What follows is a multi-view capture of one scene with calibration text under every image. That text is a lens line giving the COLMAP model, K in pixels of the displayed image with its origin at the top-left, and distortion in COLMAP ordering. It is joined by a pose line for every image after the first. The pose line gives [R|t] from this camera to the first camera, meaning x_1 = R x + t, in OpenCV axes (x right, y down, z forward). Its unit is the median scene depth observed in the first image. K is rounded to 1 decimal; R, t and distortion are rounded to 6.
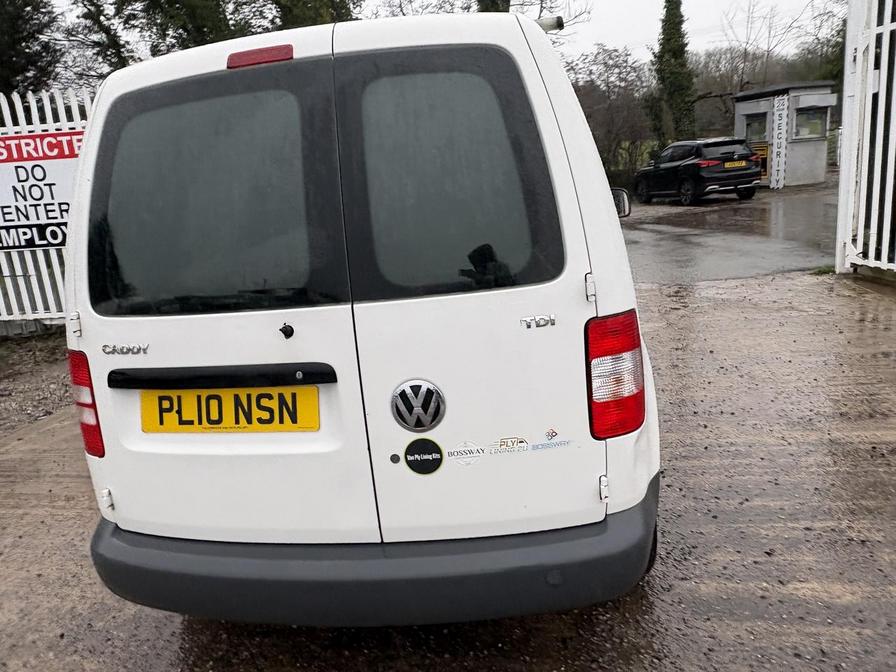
lens RADIAL K [[668.3, 0, 451.6], [0, 668.3, 332.7], [0, 0, 1]] dist [-0.000046, 0.003144]
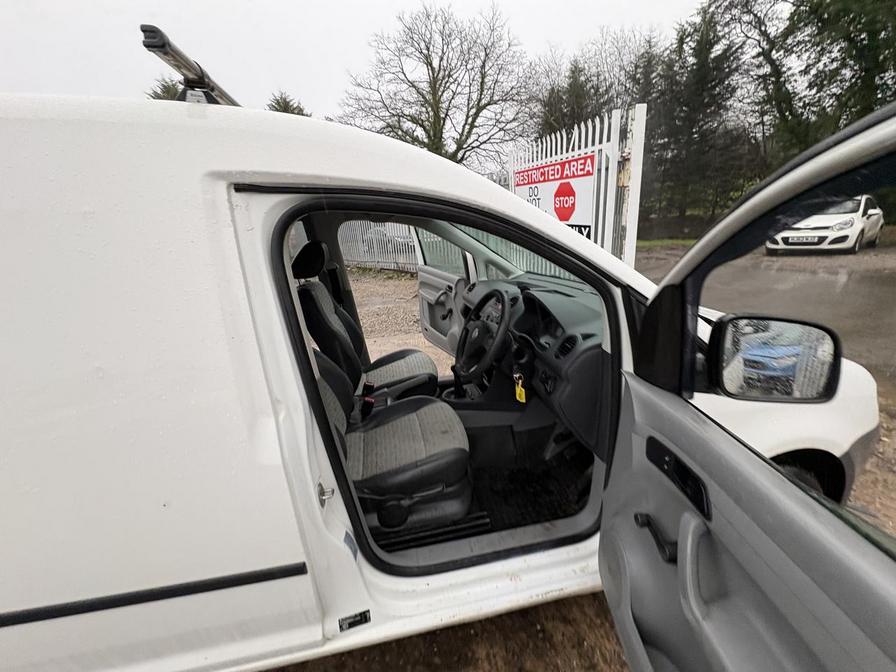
lens RADIAL K [[355.3, 0, 447.4], [0, 355.3, 337.0], [0, 0, 1]] dist [0.002088, -0.000037]
pose [[0.340356, 0.365951, -0.866162, 0.215772], [-0.189428, 0.928958, 0.318047, -0.143777], [0.921018, 0.055826, 0.385498, 0.480938]]
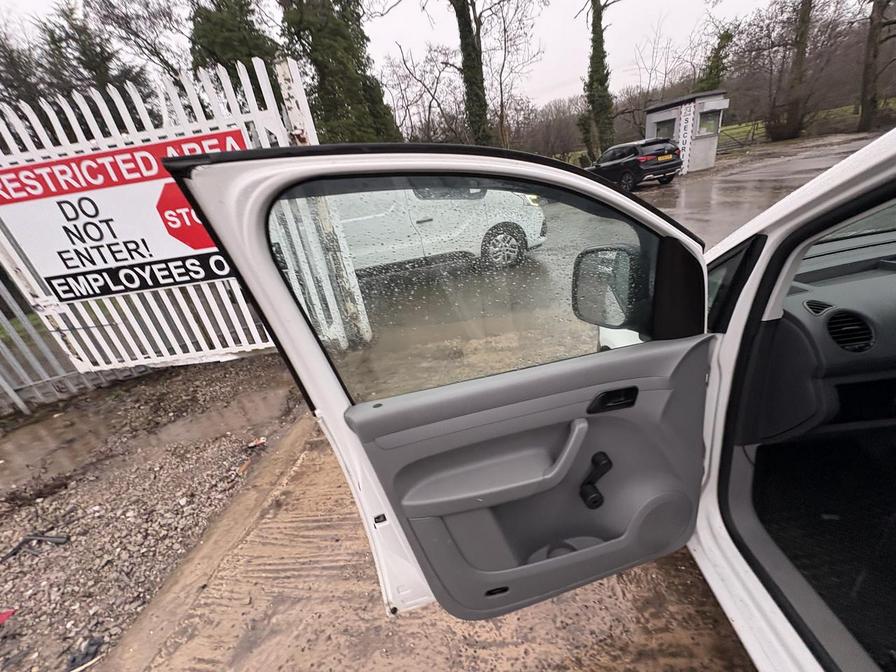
lens RADIAL K [[355.8, 0, 448.0], [0, 355.8, 336.0], [0, 0, 1]] dist [0.000397, -0.000221]
pose [[0.994500, -0.099815, 0.031728, -0.204343], [0.093328, 0.982023, 0.164075, -0.114375], [-0.047535, -0.160212, 0.985937, 0.523525]]
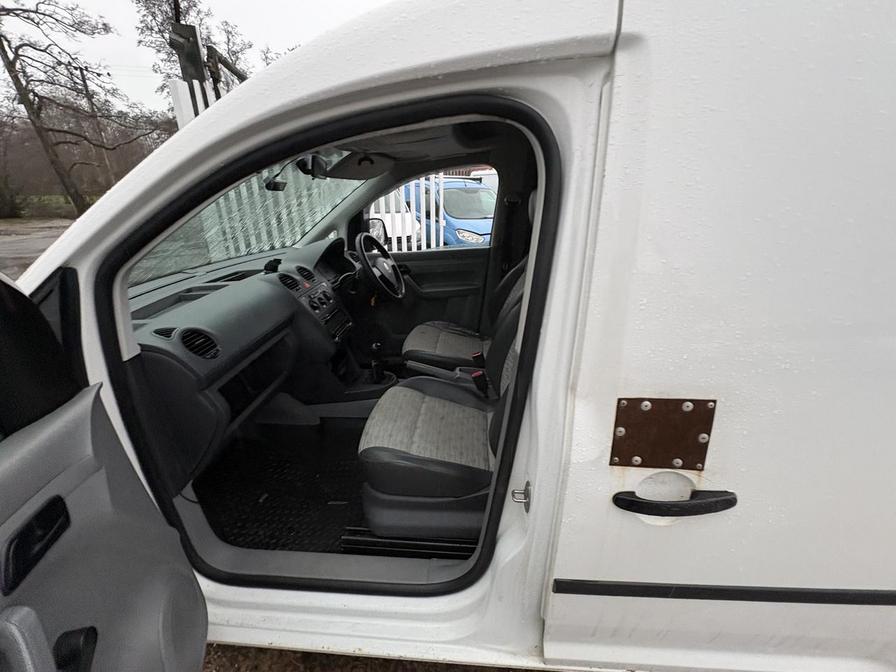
lens RADIAL K [[355.8, 0, 448.0], [0, 355.8, 336.0], [0, 0, 1]] dist [0.000397, -0.000221]
pose [[-0.066859, -0.281788, 0.957145, -0.201883], [0.246488, 0.924893, 0.289510, -0.103366], [-0.966837, 0.255281, 0.007620, 0.541067]]
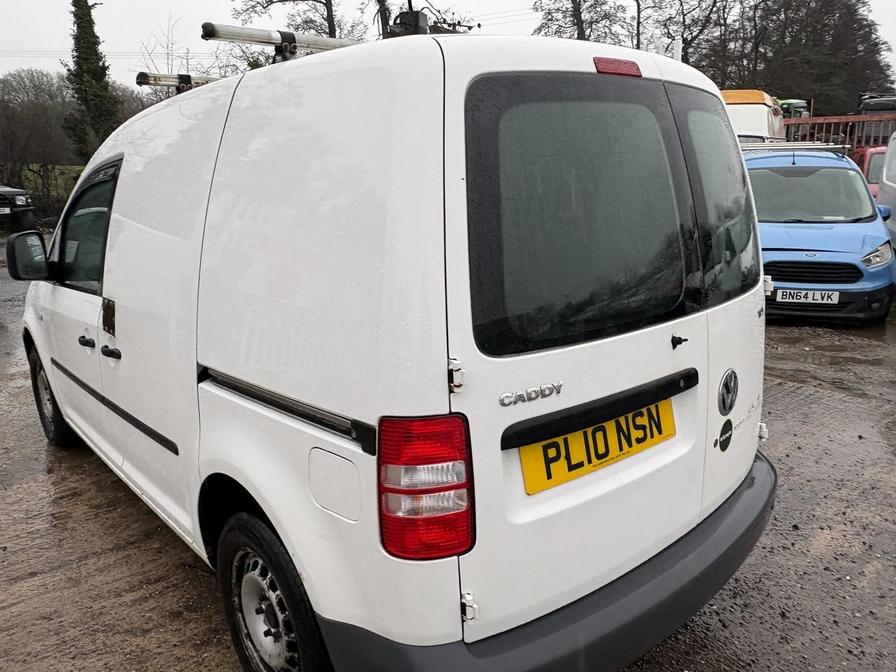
lens RADIAL K [[668.3, 0, 451.6], [0, 668.3, 332.7], [0, 0, 1]] dist [-0.000046, 0.003144]
pose [[0.639090, -0.100266, 0.762569, -0.290121], [0.136220, 0.990548, 0.016079, -0.018441], [-0.756973, 0.093601, 0.646707, 0.139253]]
